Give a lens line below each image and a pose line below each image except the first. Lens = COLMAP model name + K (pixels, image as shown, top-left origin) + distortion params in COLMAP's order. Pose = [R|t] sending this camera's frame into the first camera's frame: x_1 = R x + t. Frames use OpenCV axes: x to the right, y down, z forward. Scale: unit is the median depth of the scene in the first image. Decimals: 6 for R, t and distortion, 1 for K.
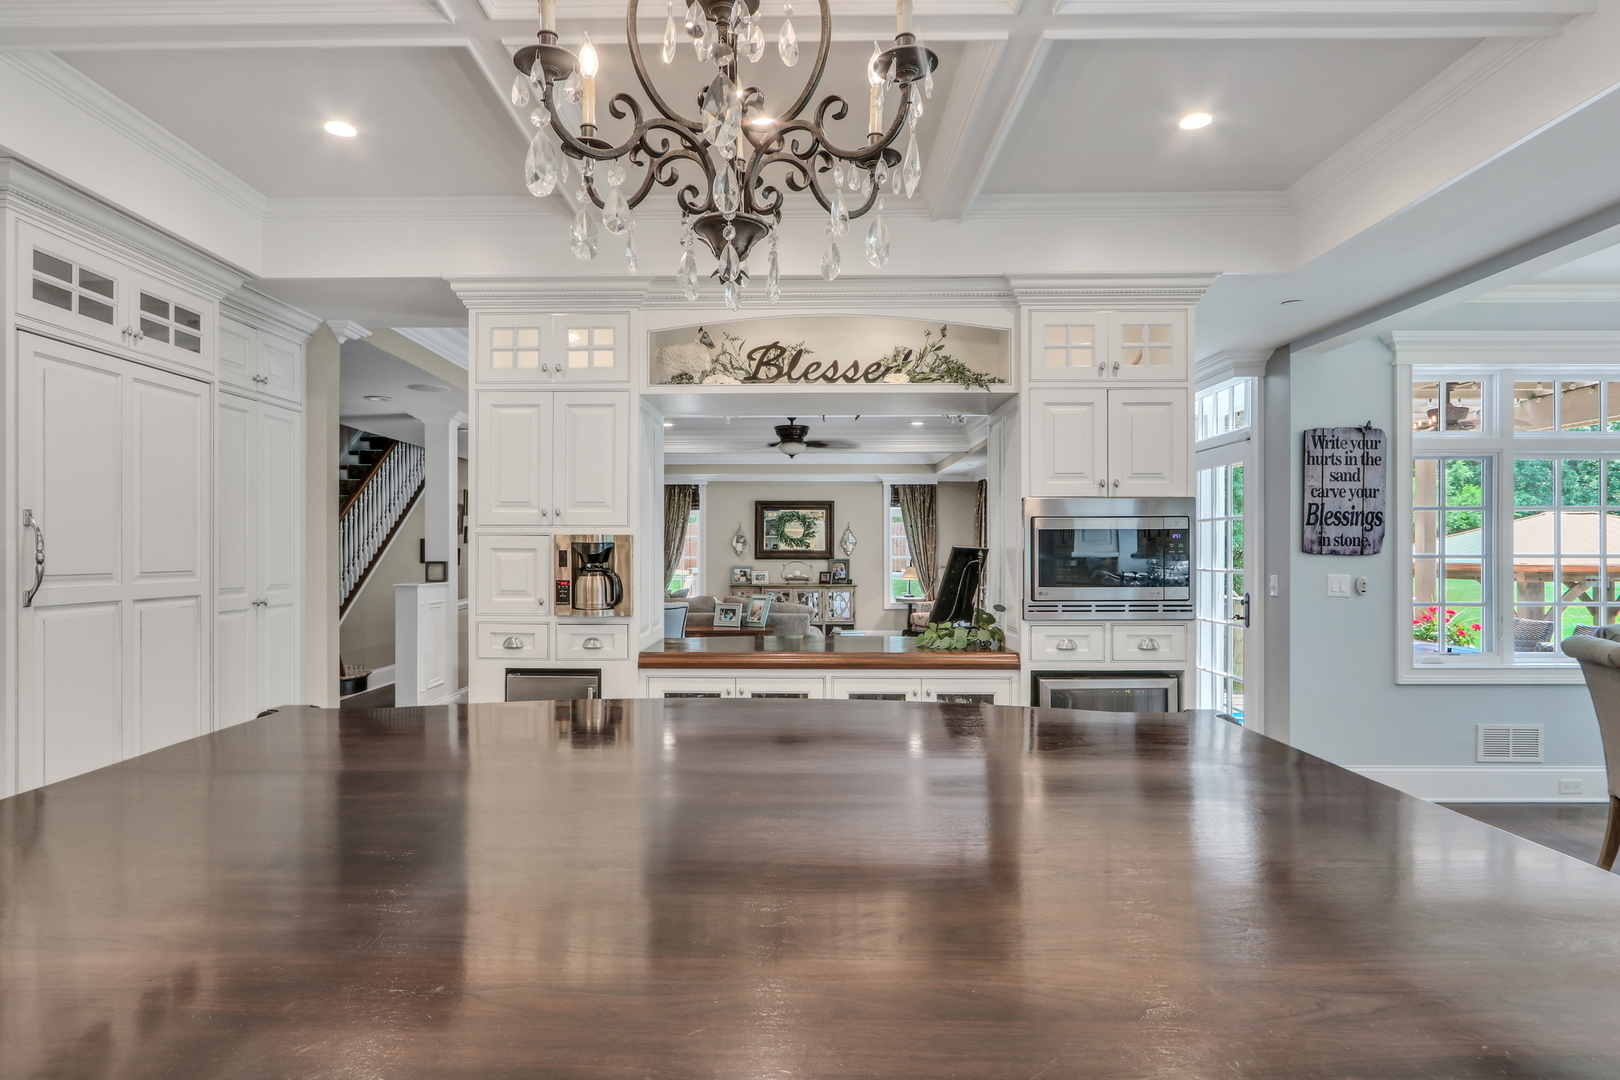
lens RADIAL K [[890.4, 0, 810.0], [0, 890.4, 540.0], [0, 0, 1]] dist [-0.004014, -0.000498]
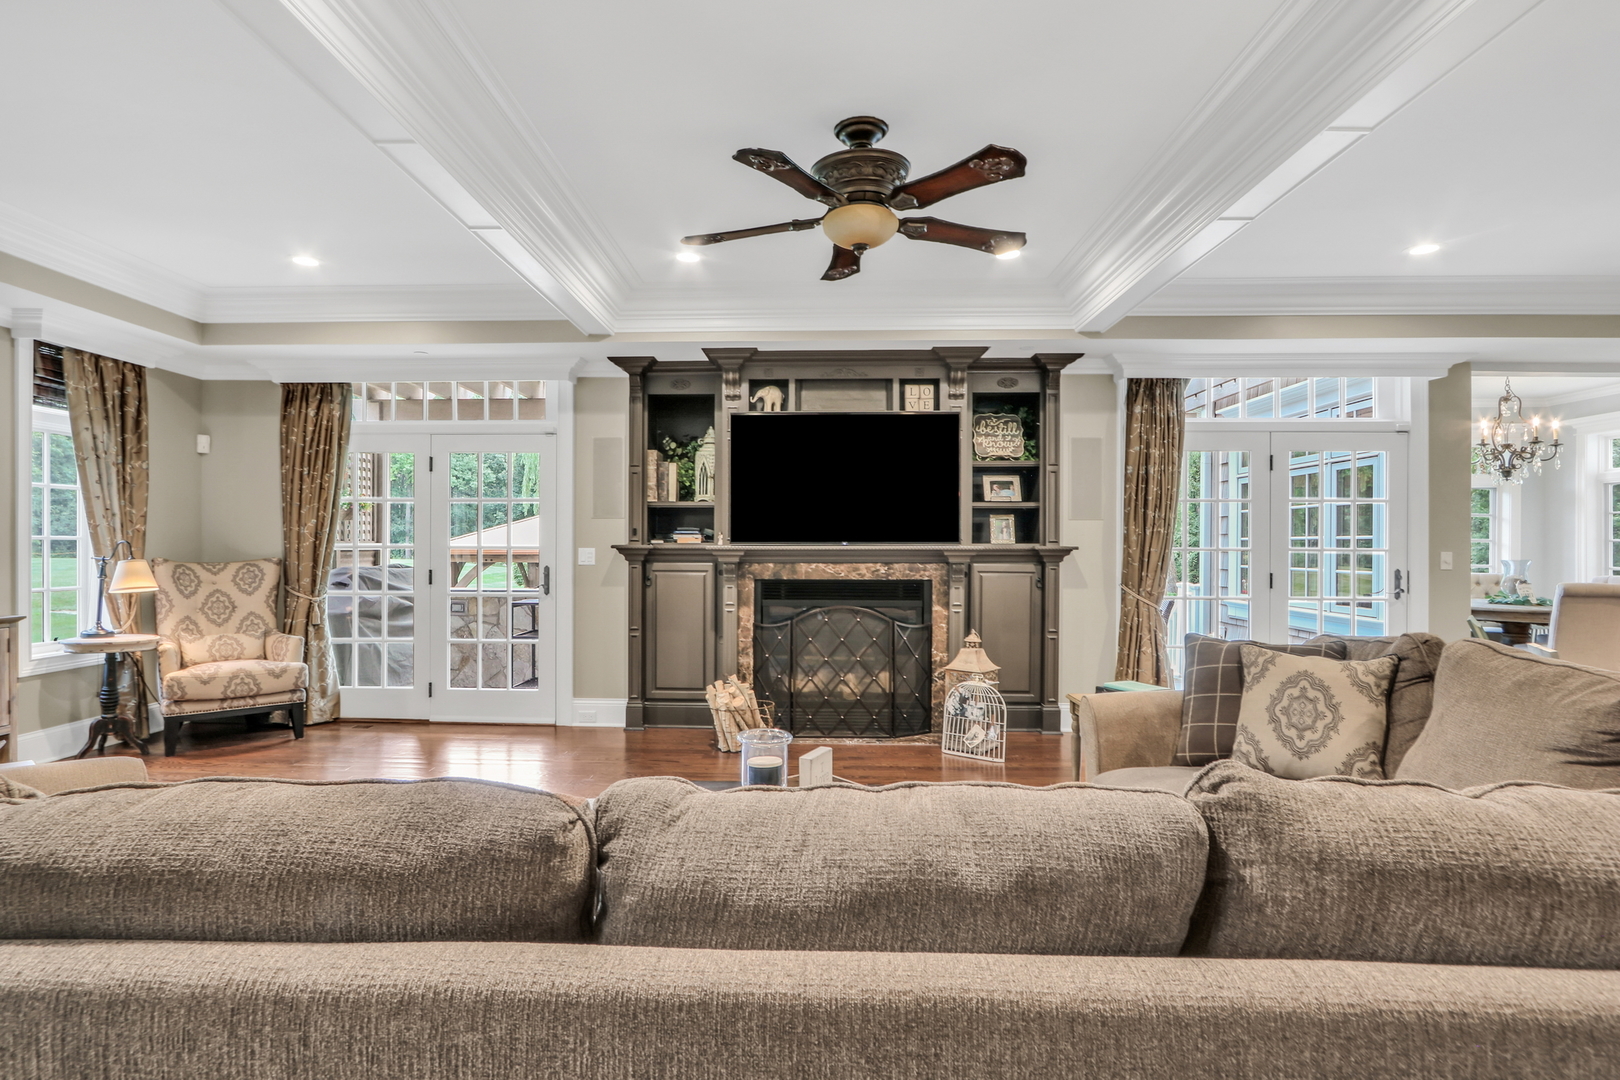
lens RADIAL K [[906.0, 0, 751.9], [0, 906.0, 536.5], [0, 0, 1]] dist [-0.001946, 0.000277]
pose [[0.068548, 0.007683, 0.997618, -0.272352], [-0.016180, 0.999847, -0.006588, 0.016568], [-0.997517, -0.015690, 0.068662, 0.673731]]
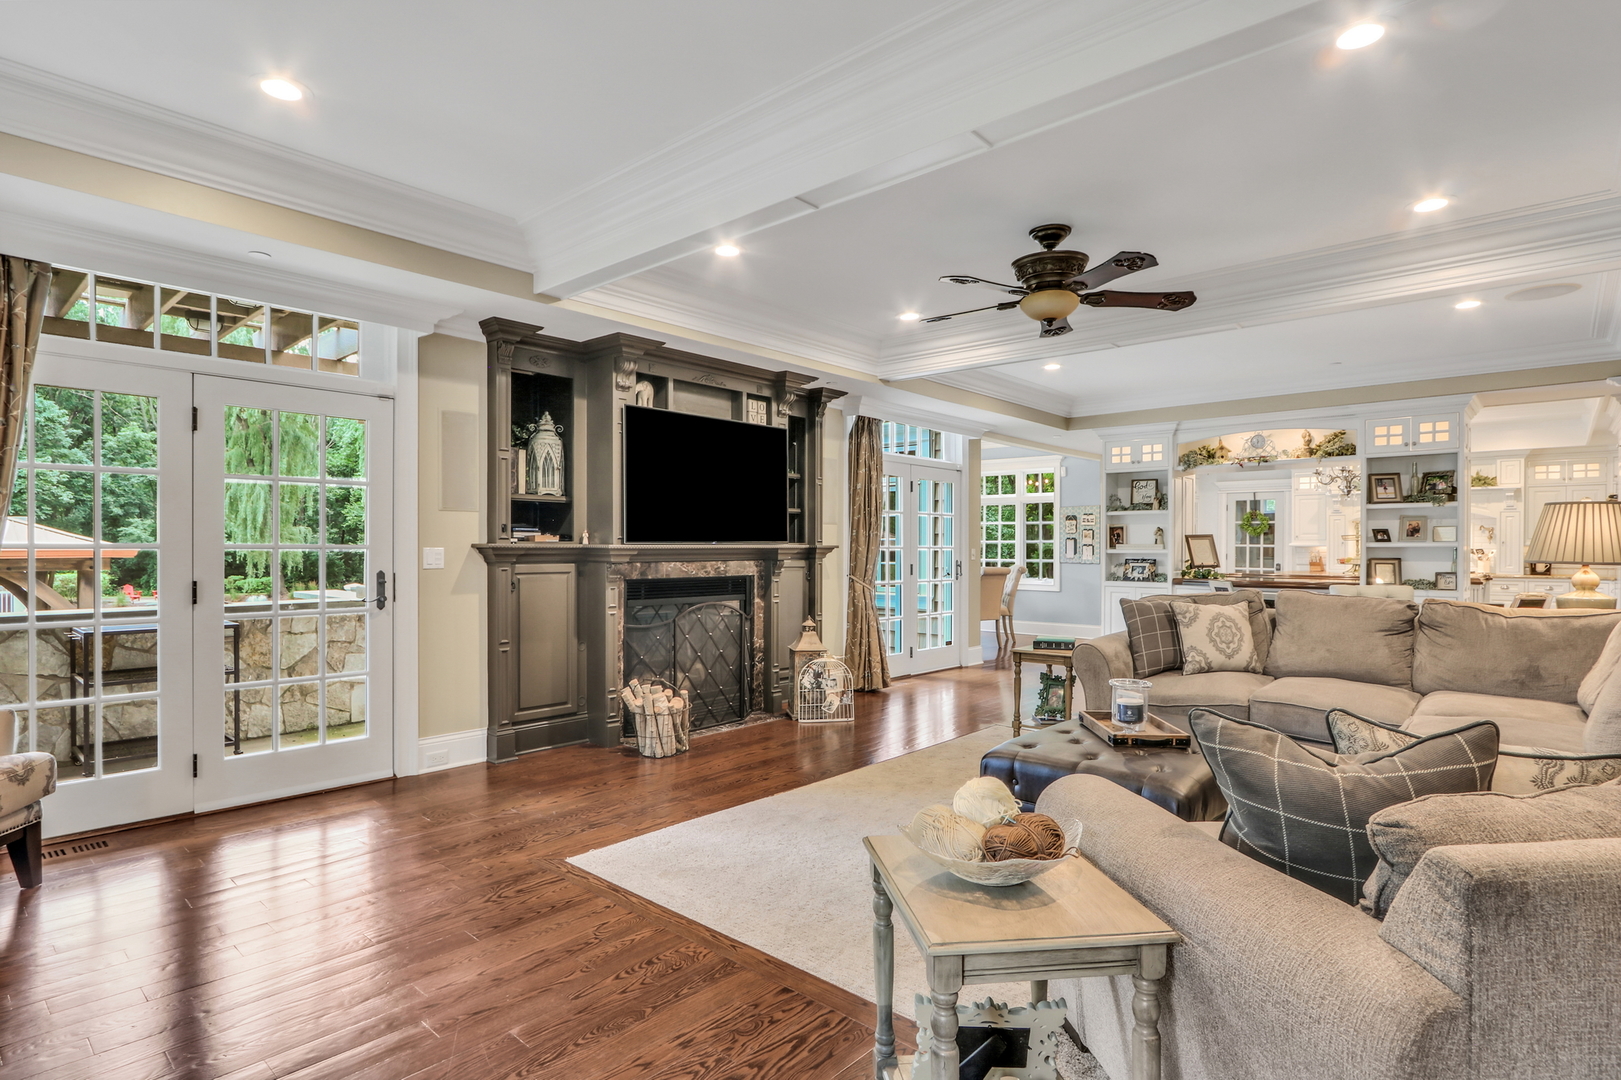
lens RADIAL K [[911.5, 0, 810.5], [0, 911.5, 540.0], [0, 0, 1]] dist [-0.000006, 0.001402]
pose [[-0.760045, 0.002035, 0.649868, -0.173000], [-0.011910, 0.999784, -0.017060, 0.022245], [-0.649762, -0.020706, -0.759856, 0.973228]]
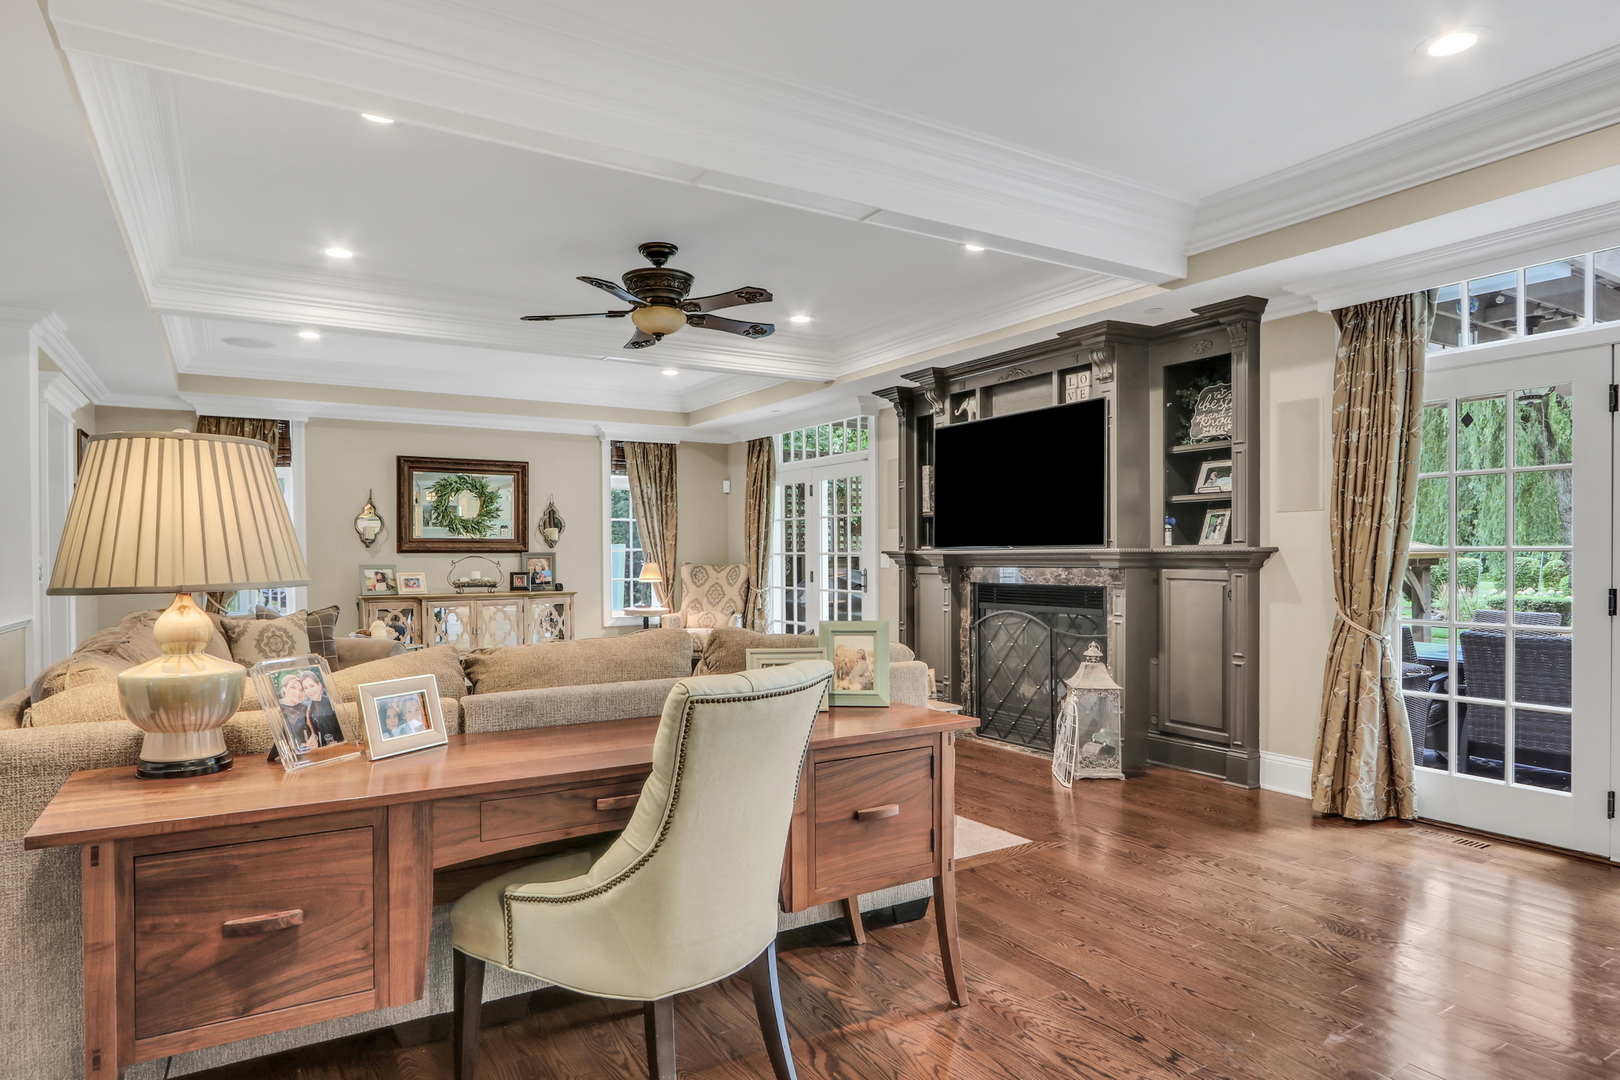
lens RADIAL K [[895.5, 0, 769.1], [0, 895.5, 555.9], [0, 0, 1]] dist [-0.004009, -0.000267]
pose [[0.864098, -0.005700, 0.503291, -0.148629], [-0.001483, 0.999903, 0.013871, 0.014849], [-0.503321, -0.012733, 0.864005, 0.355527]]
